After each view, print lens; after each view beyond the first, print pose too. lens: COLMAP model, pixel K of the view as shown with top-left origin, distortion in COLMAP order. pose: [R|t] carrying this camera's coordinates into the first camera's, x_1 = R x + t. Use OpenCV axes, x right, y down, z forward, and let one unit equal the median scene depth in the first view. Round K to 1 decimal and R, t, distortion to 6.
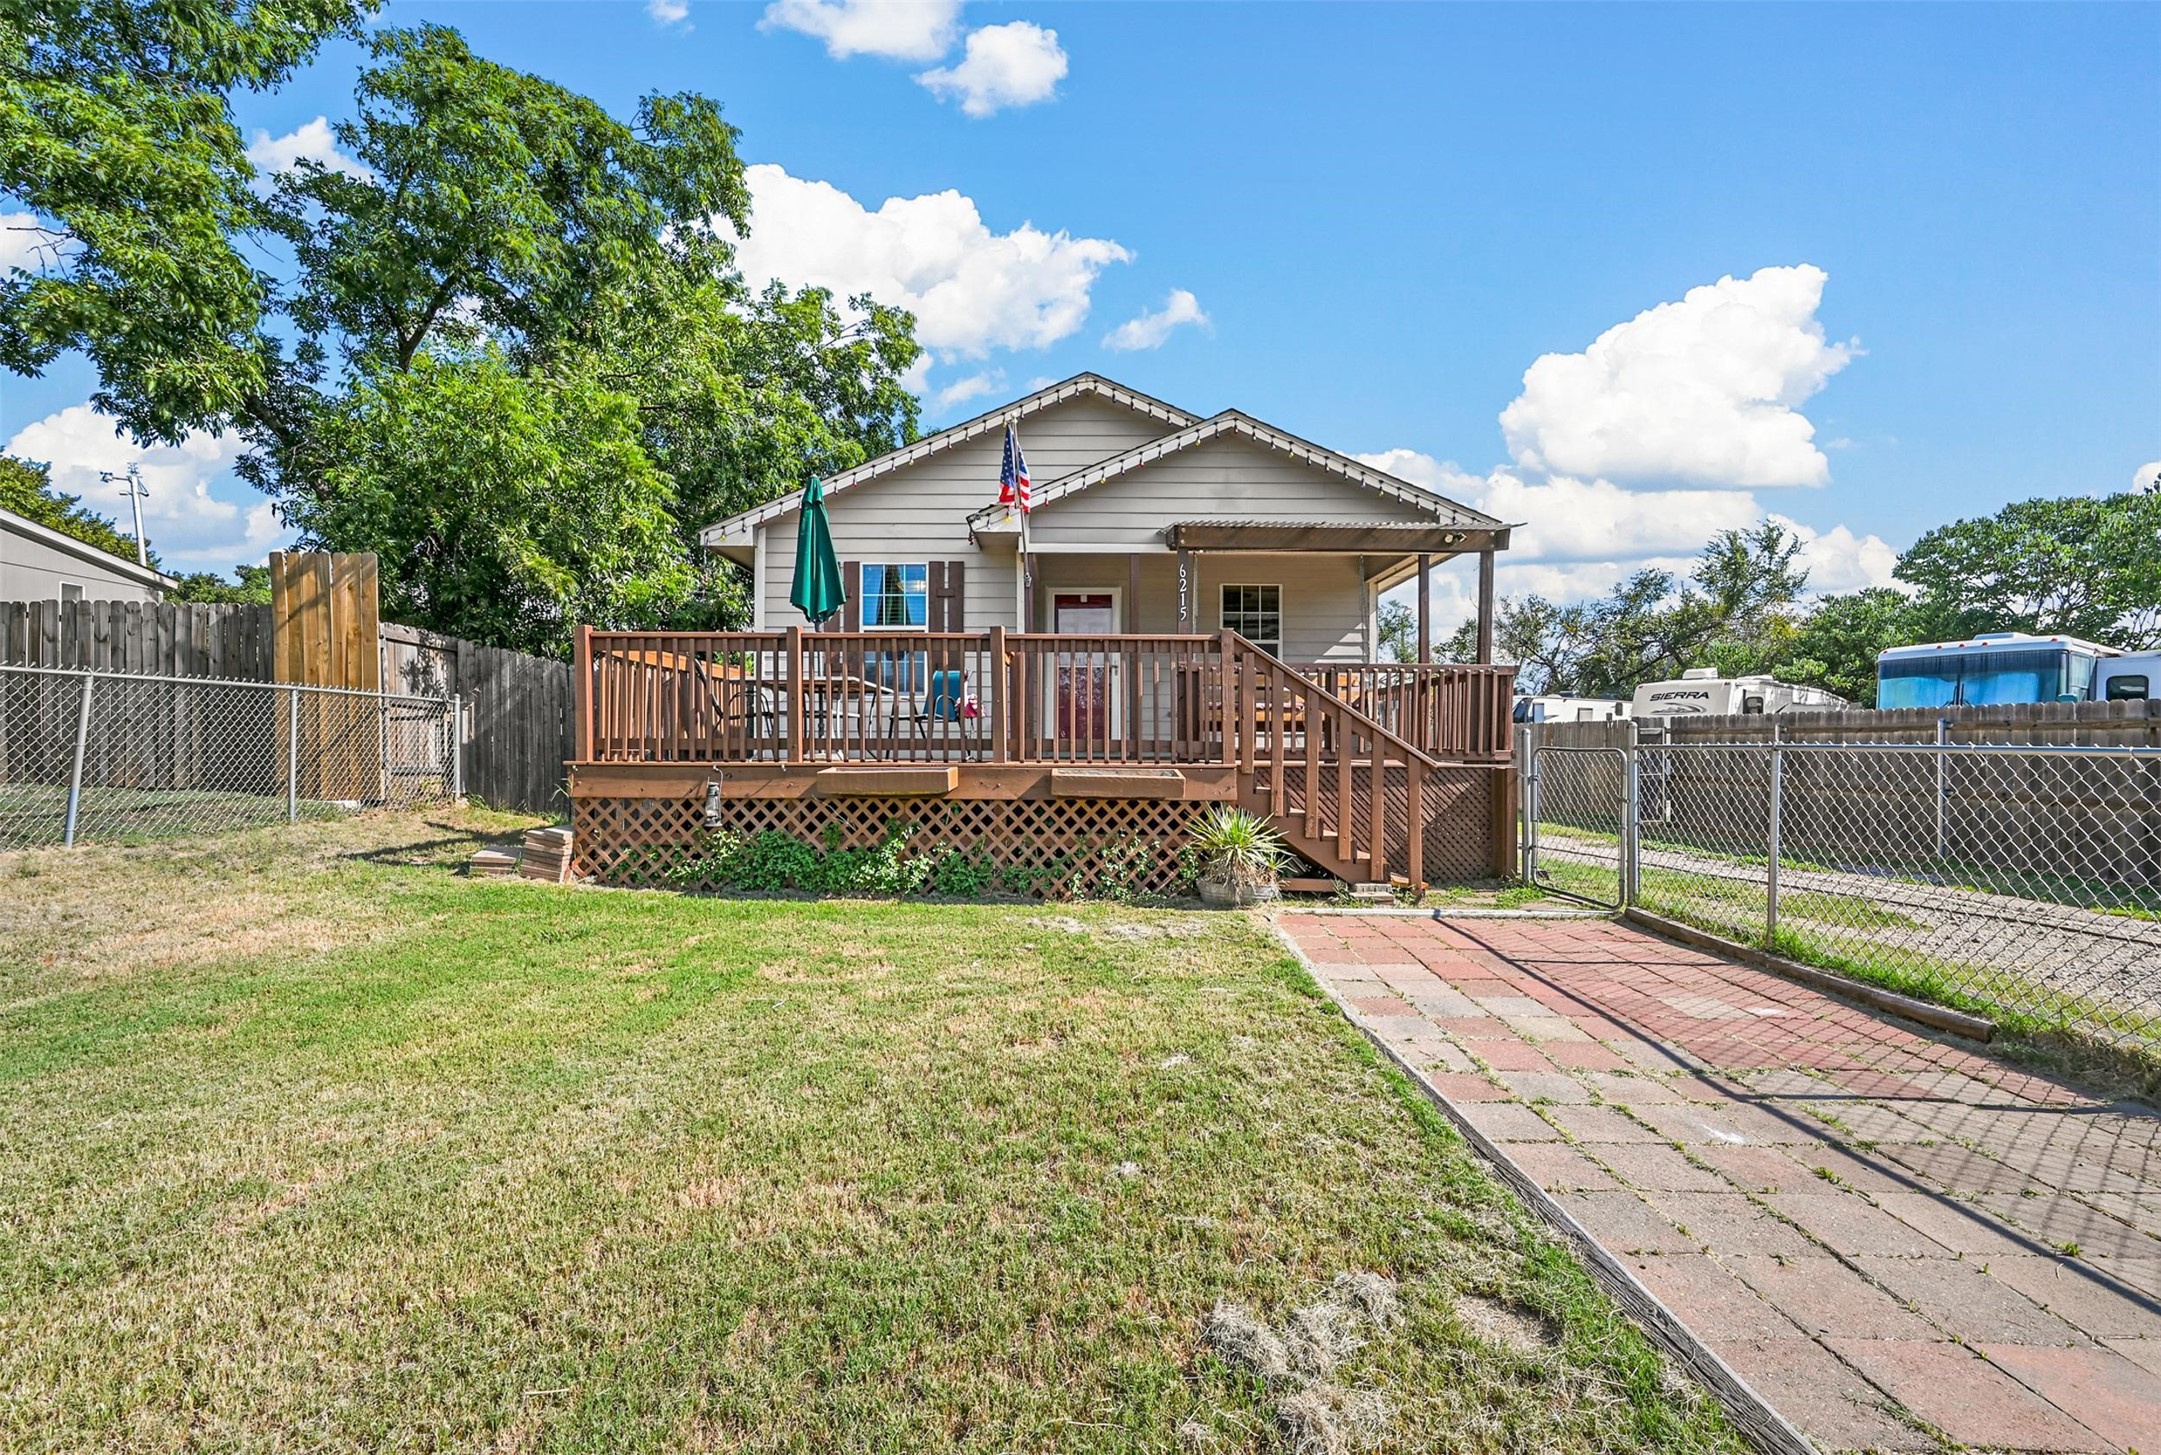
lens RADIAL K [[900.1, 0, 1076.9], [0, 900.1, 744.5], [0, 0, 1]] dist [-0.001364, -0.000145]
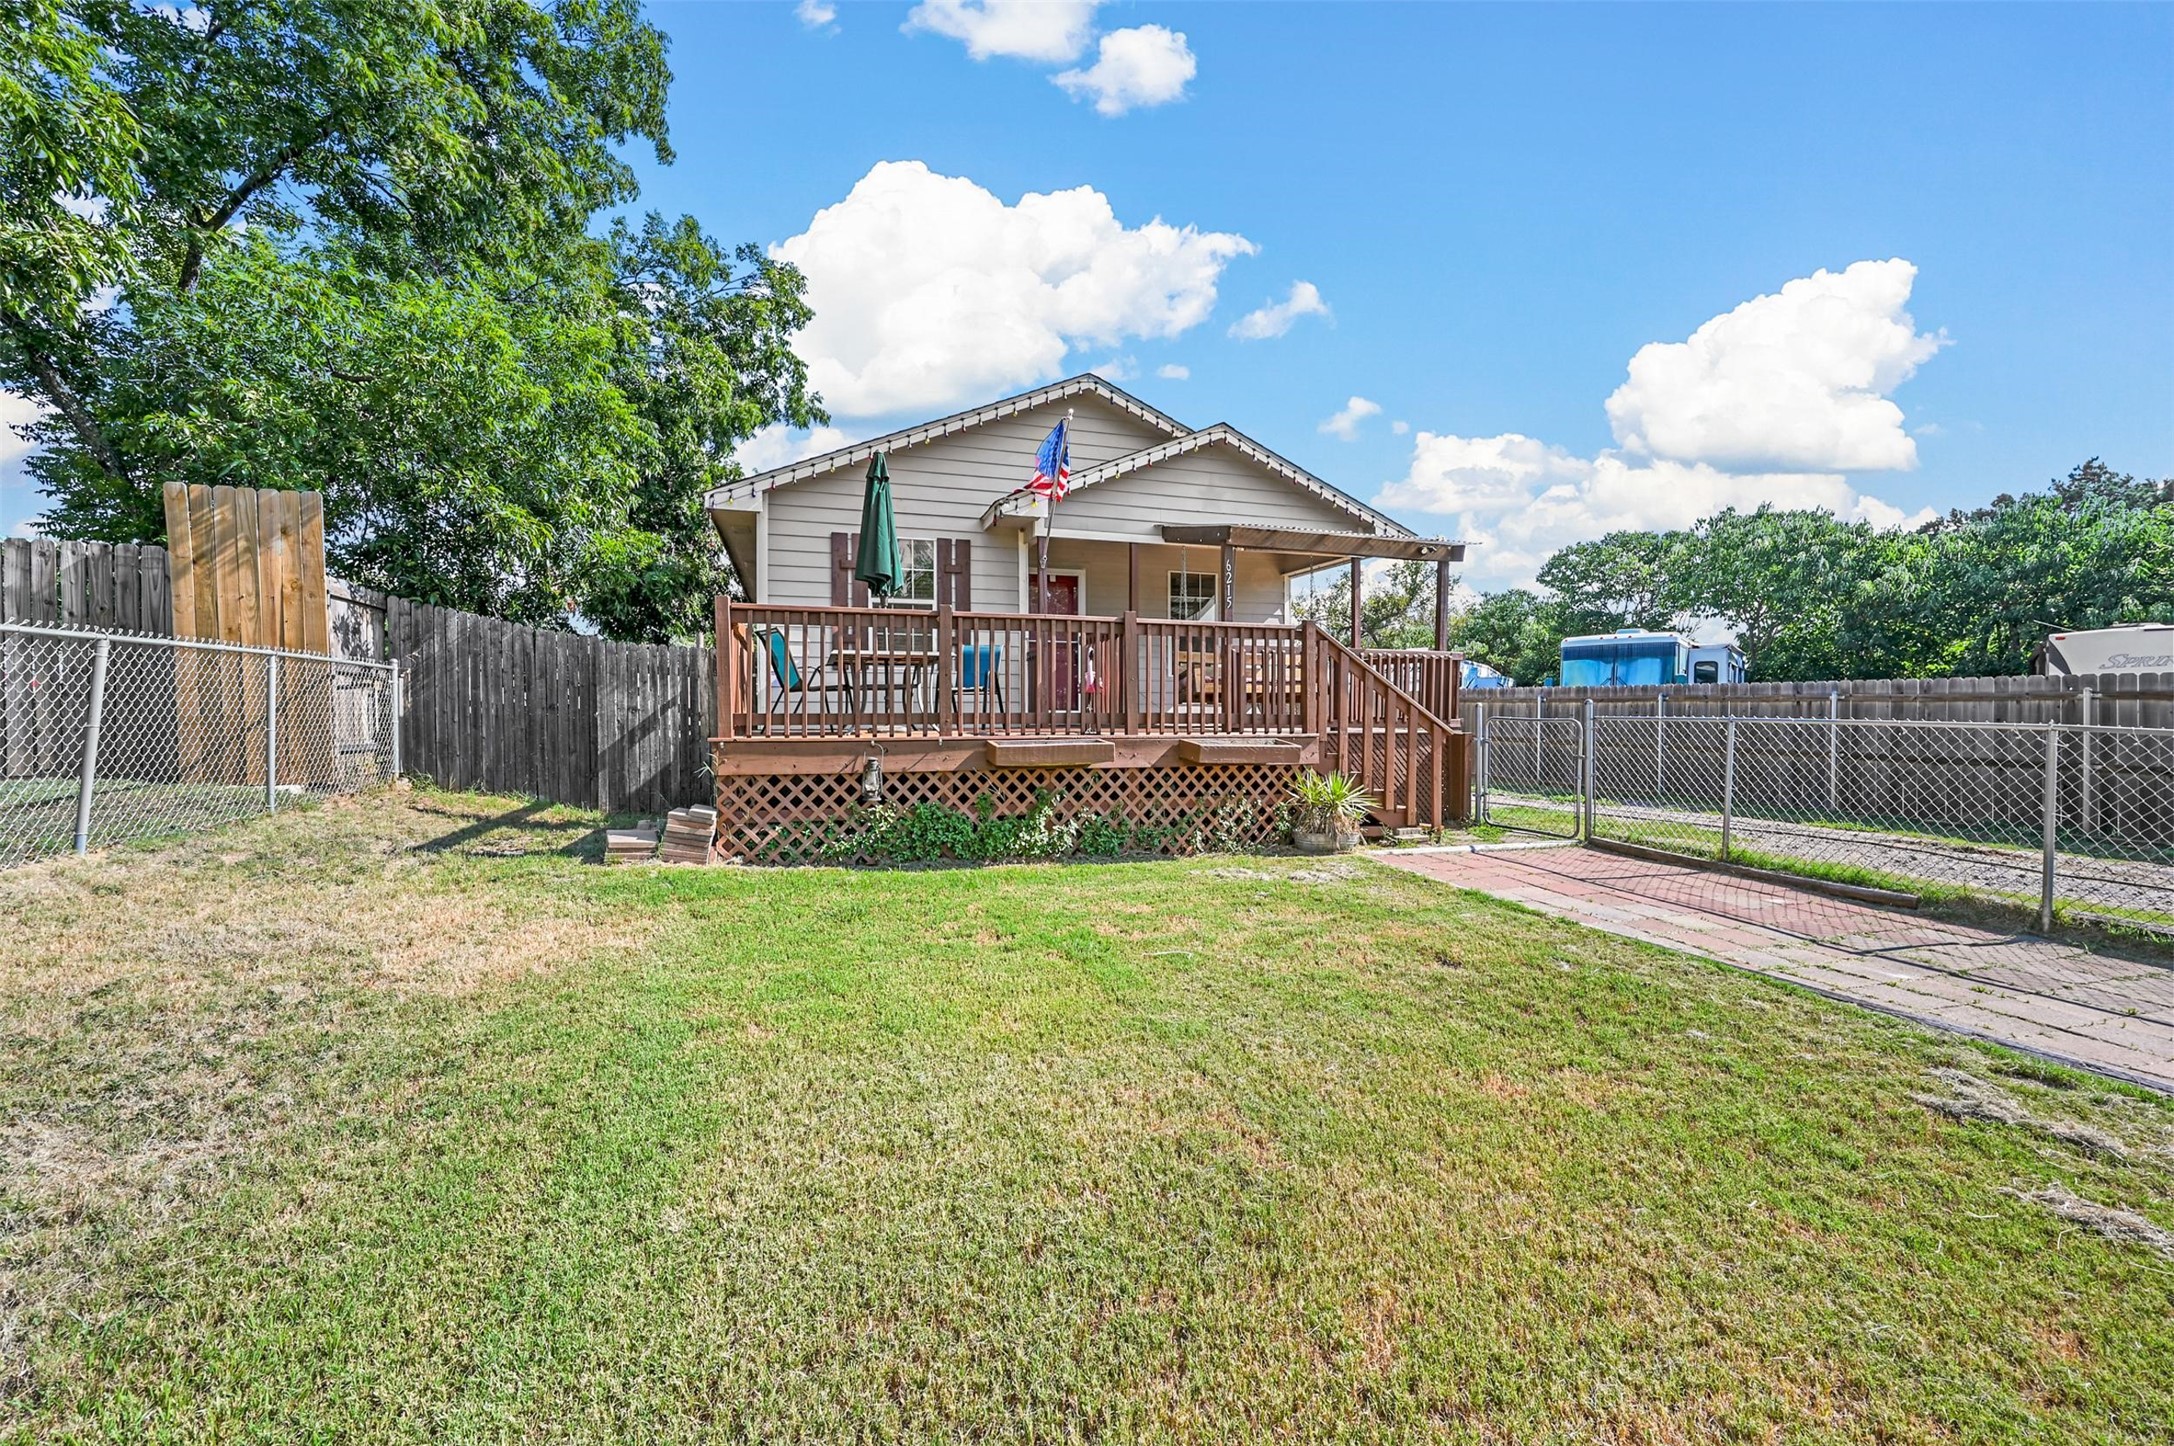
lens RADIAL K [[852.0, 0, 1087.0], [0, 852.0, 723.0], [0, 0, 1]] dist [-0.002042, -0.000029]
pose [[0.951349, -0.007043, 0.308035, -0.462910], [0.000796, 0.999792, 0.020402, -0.015655], [-0.308115, -0.019164, 0.951156, 0.014861]]
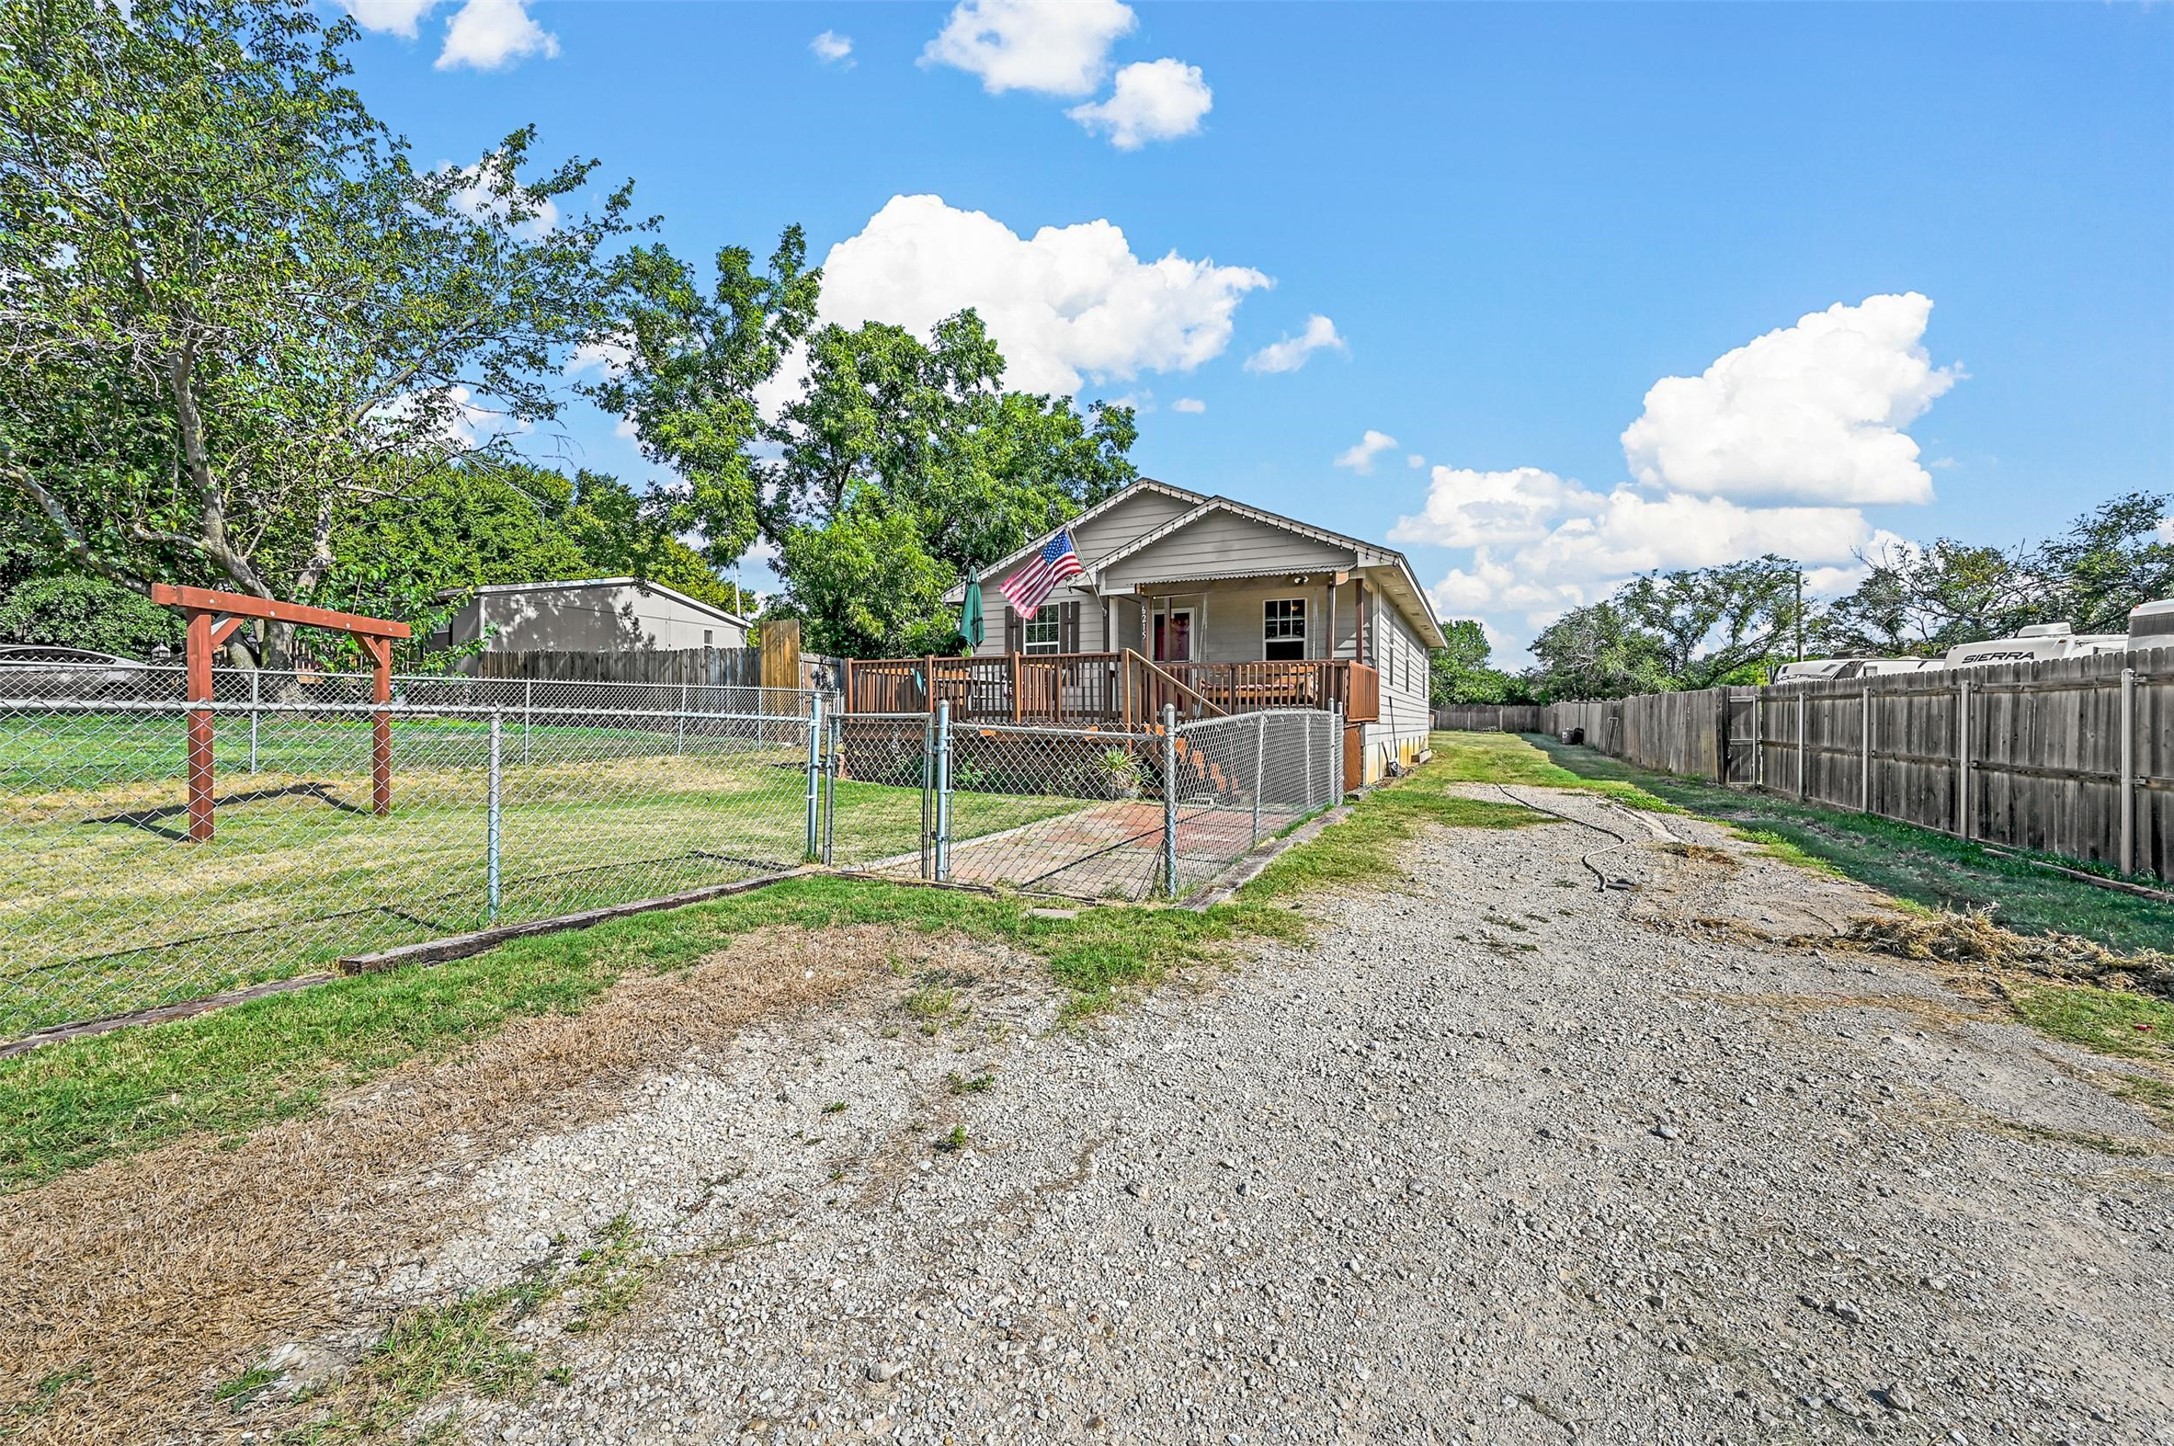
lens RADIAL K [[852.0, 0, 1087.0], [0, 852.0, 723.0], [0, 0, 1]] dist [-0.002042, -0.000029]
pose [[0.899901, -0.000016, -0.436094, 0.853397], [0.003607, 0.999966, 0.007407, 0.008968], [0.436079, -0.008239, 0.899871, -0.585196]]
